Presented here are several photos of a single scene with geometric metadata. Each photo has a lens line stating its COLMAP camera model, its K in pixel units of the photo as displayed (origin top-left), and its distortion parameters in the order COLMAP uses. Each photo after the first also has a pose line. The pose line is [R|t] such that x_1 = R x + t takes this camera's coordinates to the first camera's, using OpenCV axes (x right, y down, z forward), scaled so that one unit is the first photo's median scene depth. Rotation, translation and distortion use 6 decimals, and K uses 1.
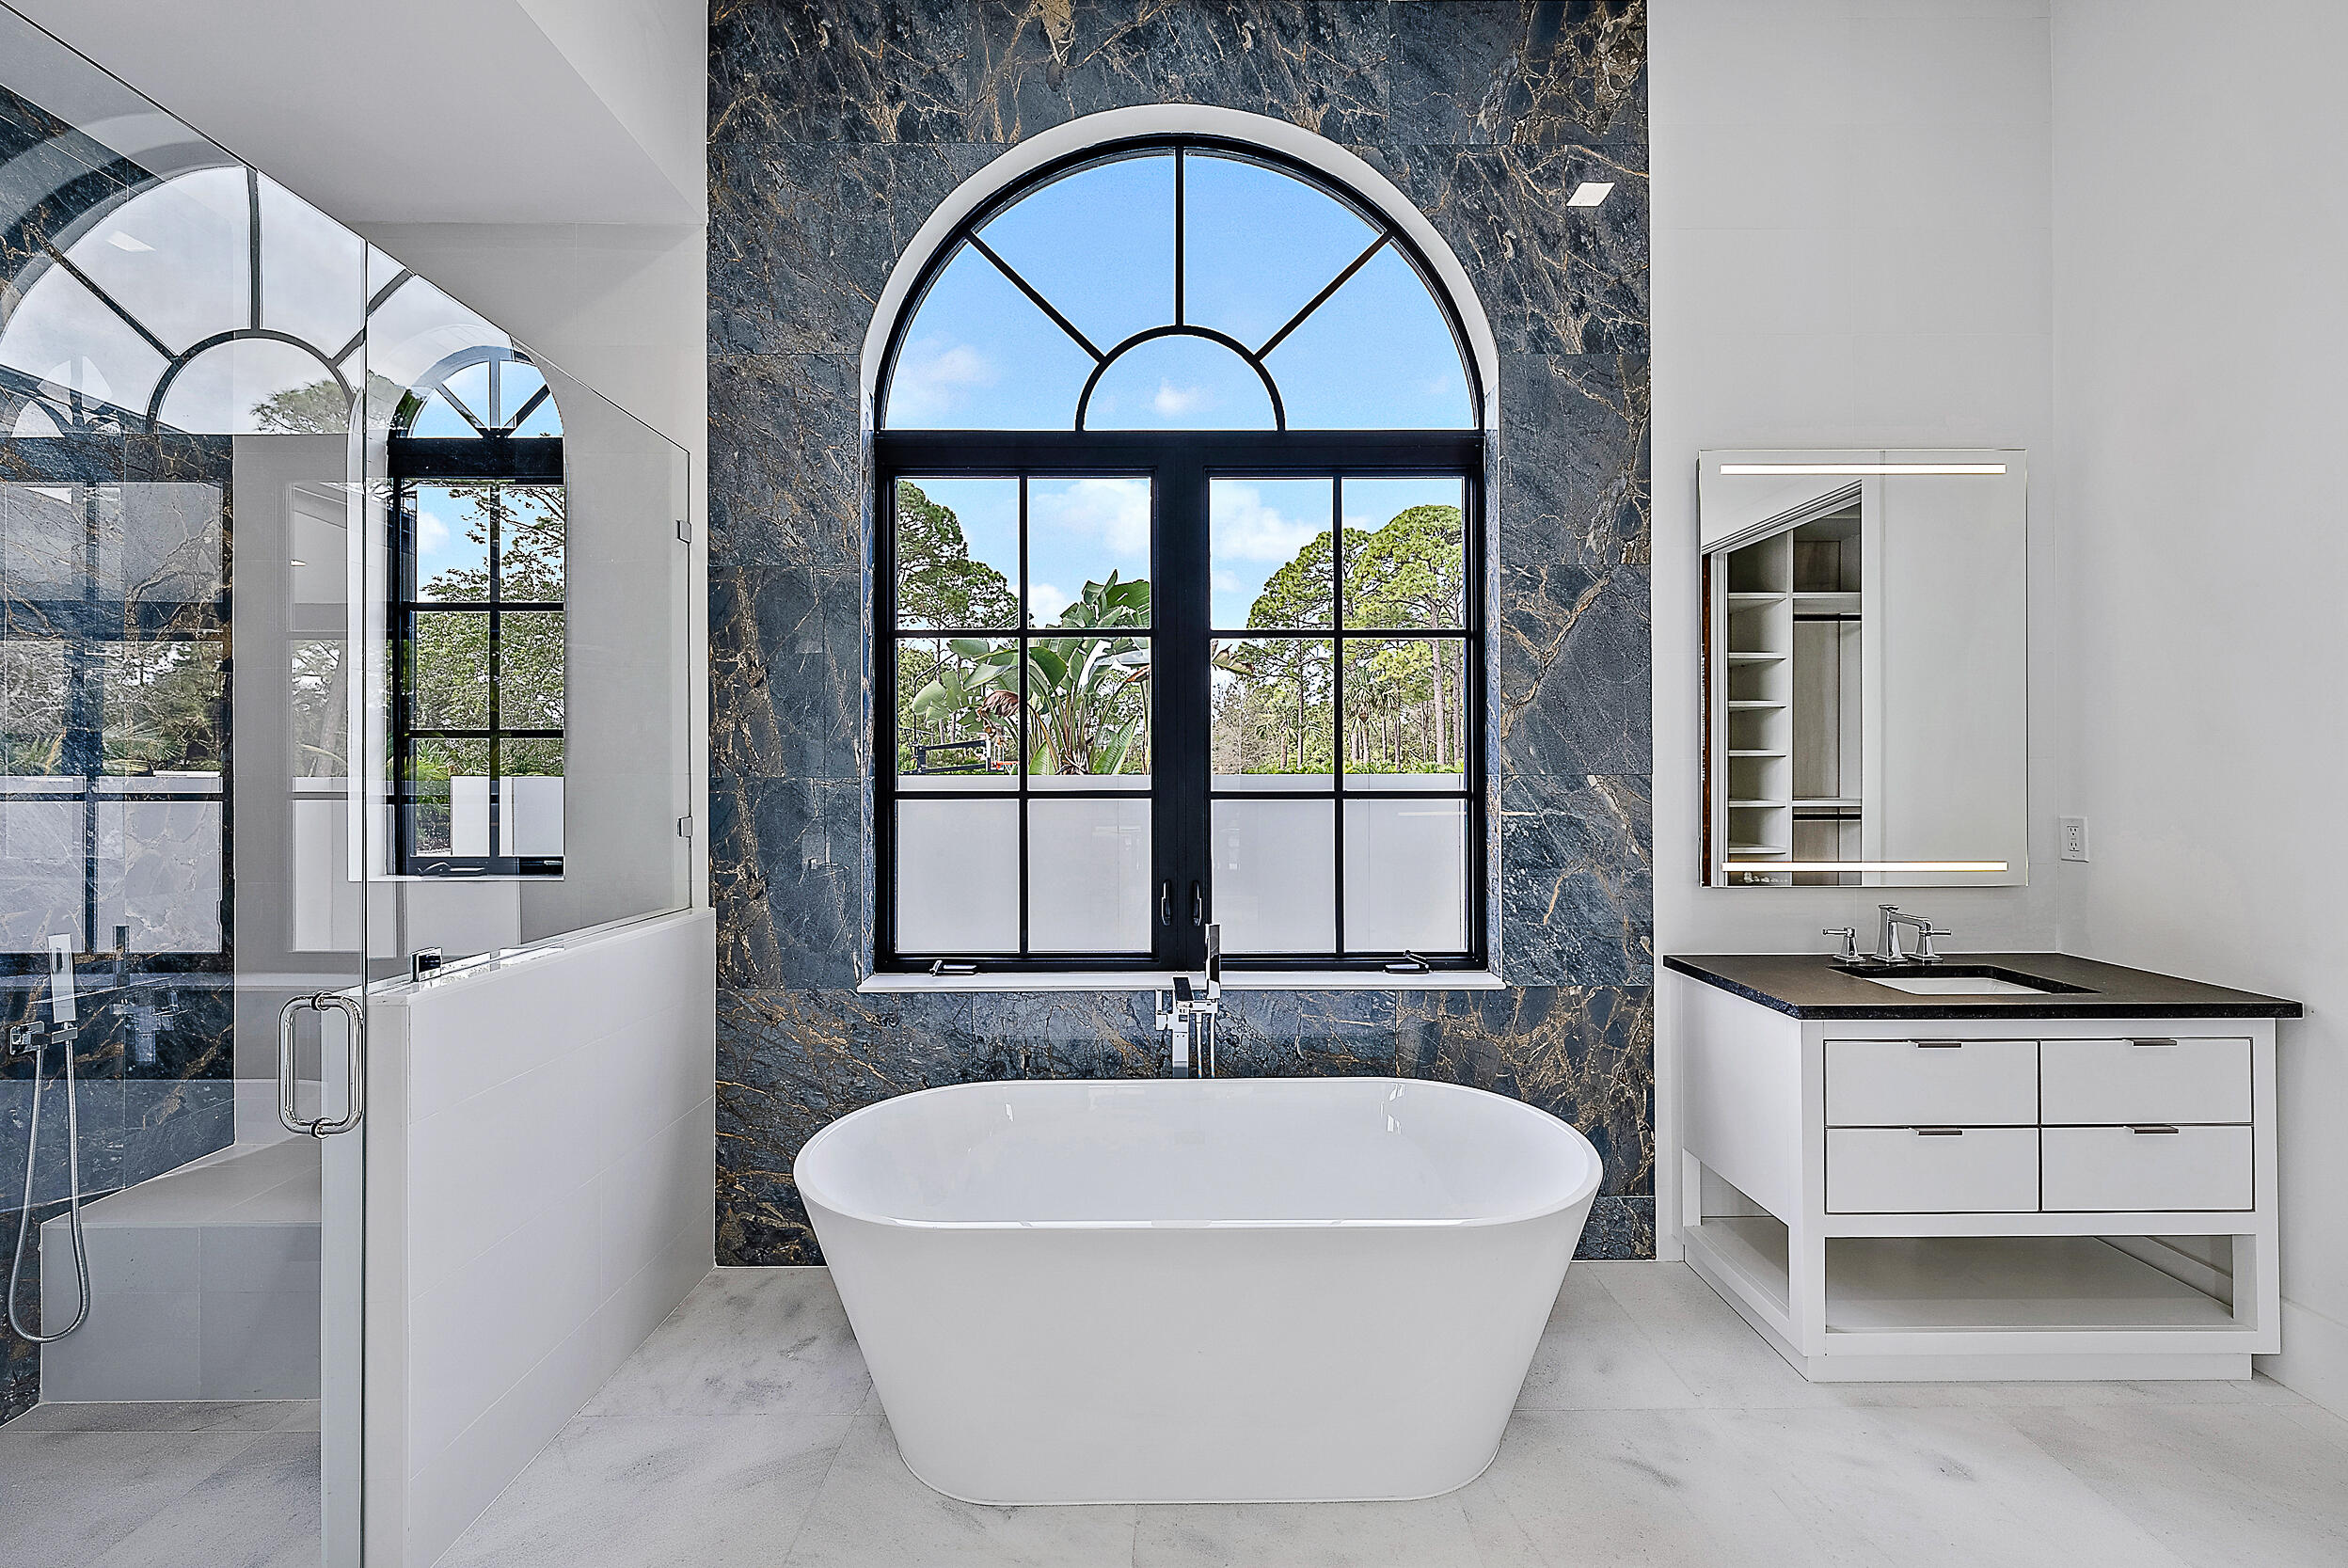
lens RADIAL K [[956.7, 0, 1162.9], [0, 956.7, 774.3], [0, 0, 1]] dist [0.002099, -0.000435]
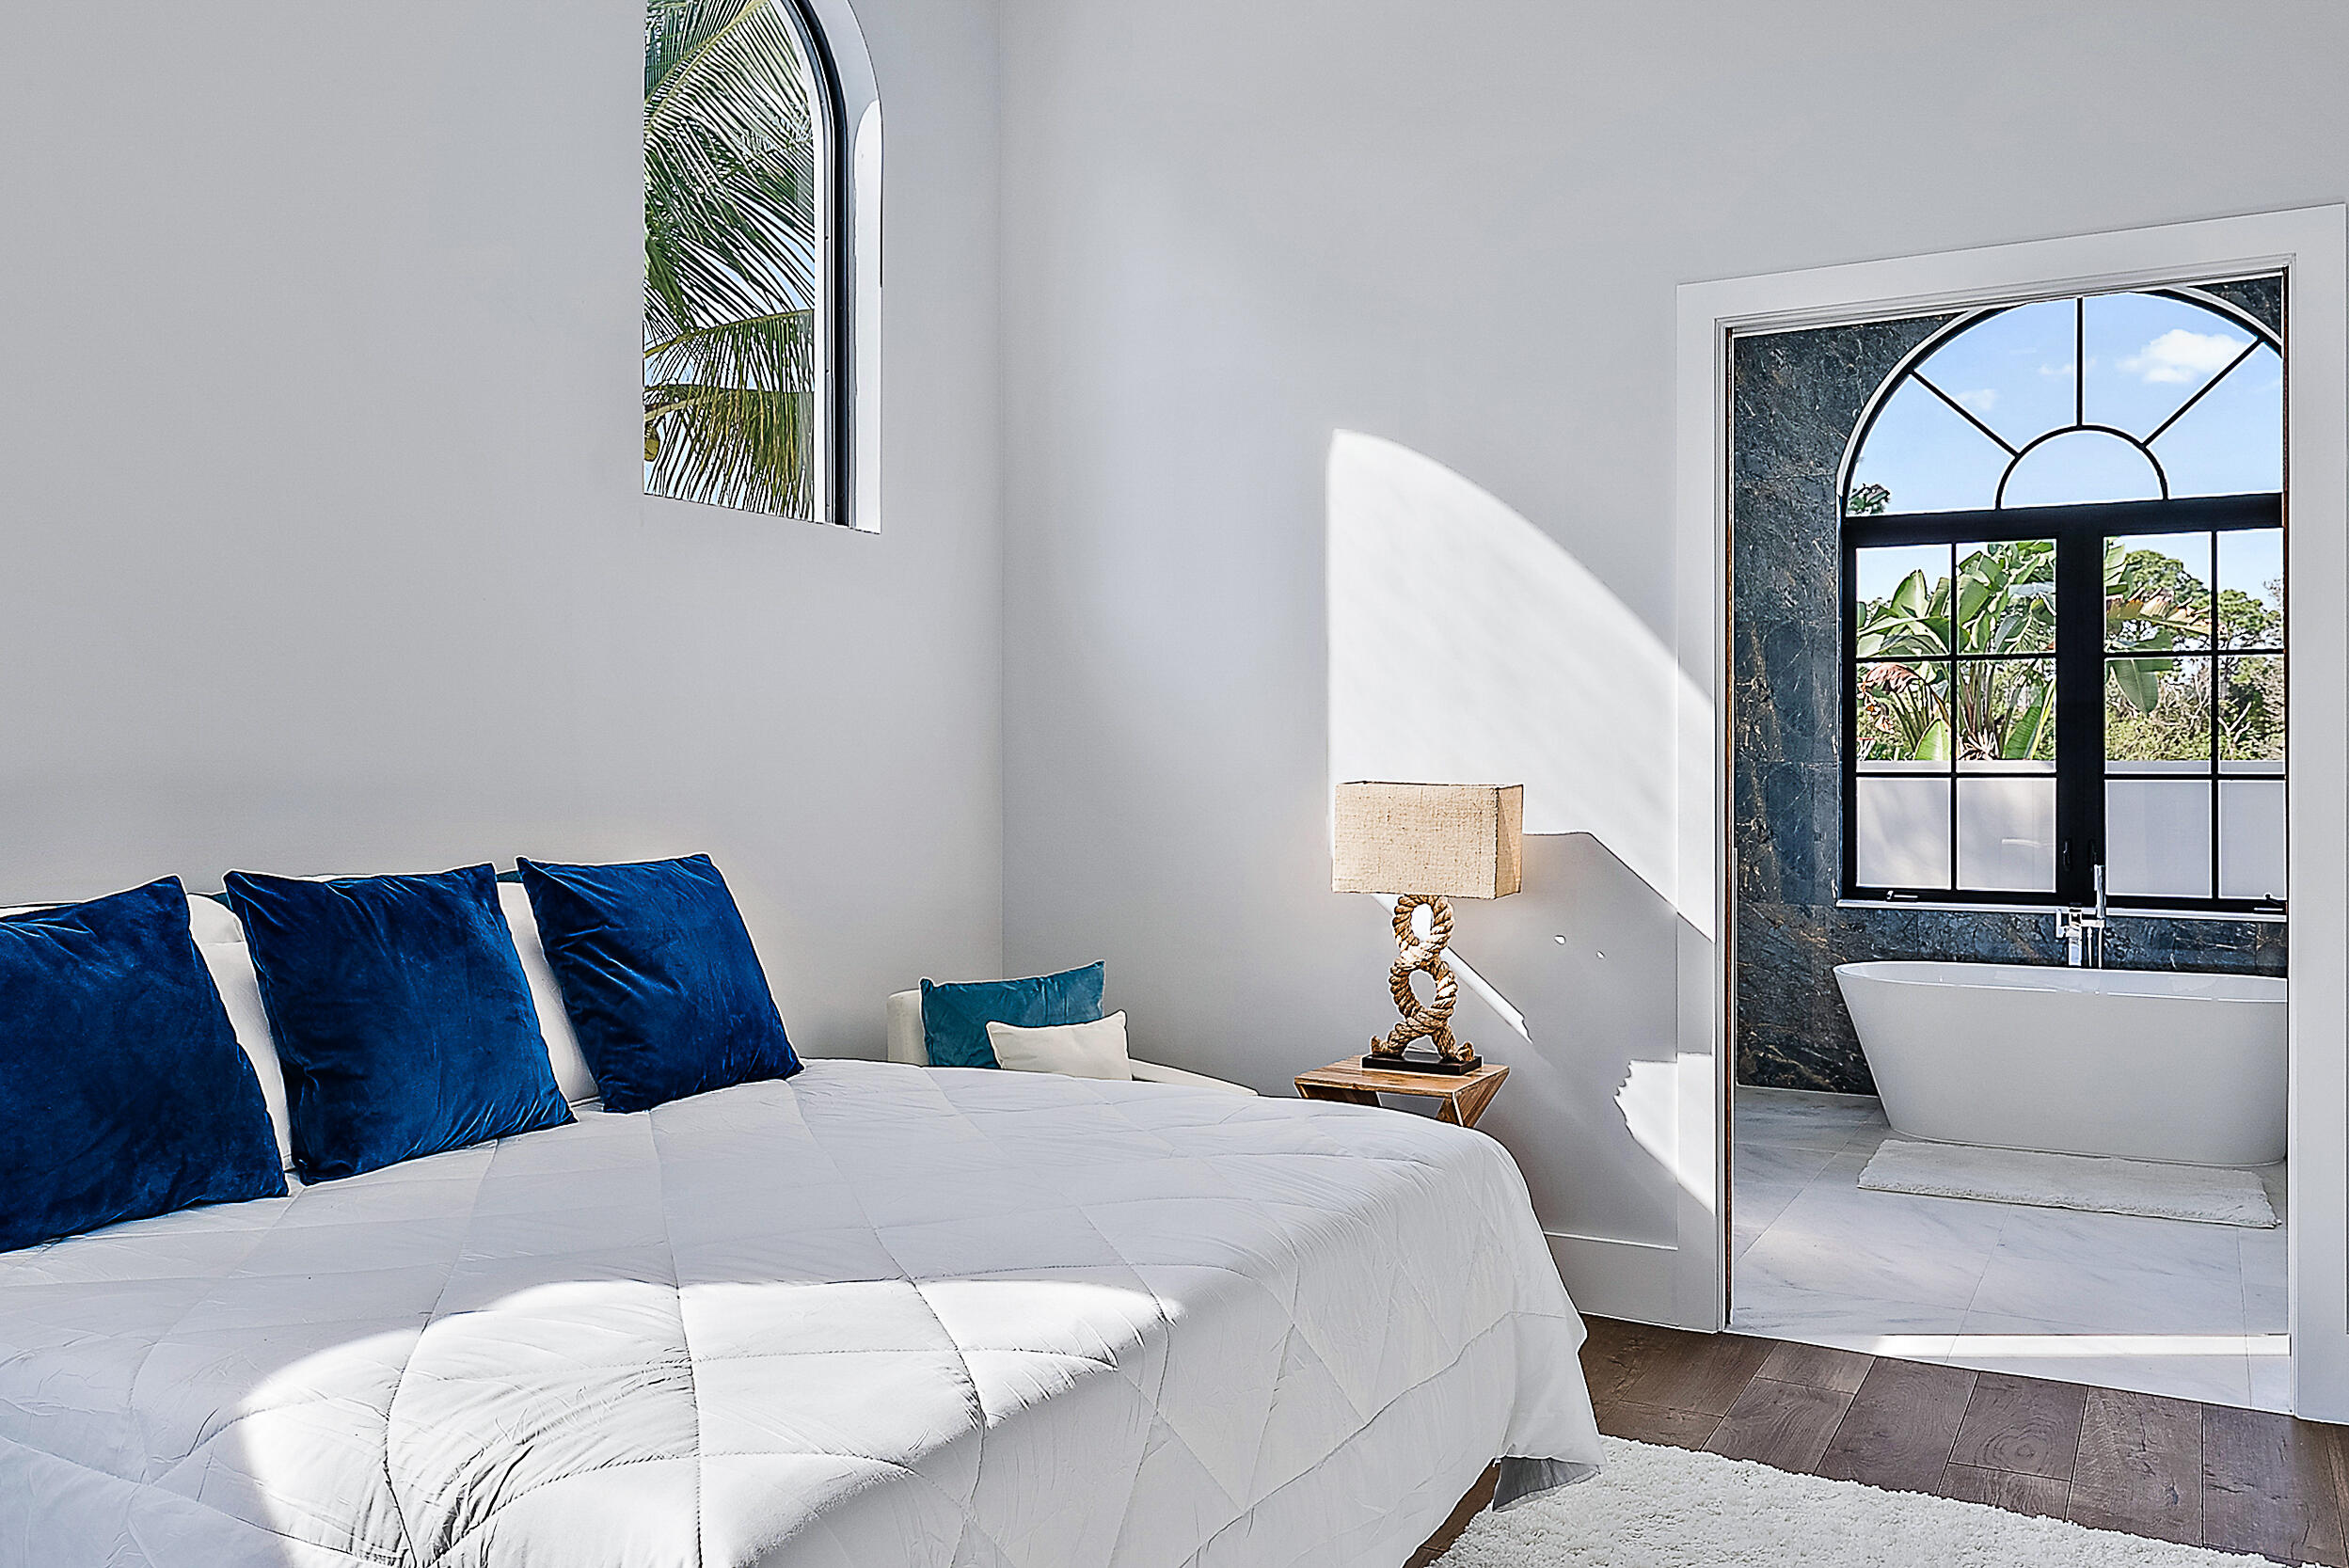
lens RADIAL K [[1967.6, 0, 1149.0], [0, 1967.6, 743.4], [0, 0, 1]] dist [0.002154, 0.003754]
pose [[0.887994, 0.000485, -0.459854, 0.135902], [-0.003925, 0.999971, -0.006525, -0.001398], [0.459837, 0.007599, 0.887971, -2.163650]]
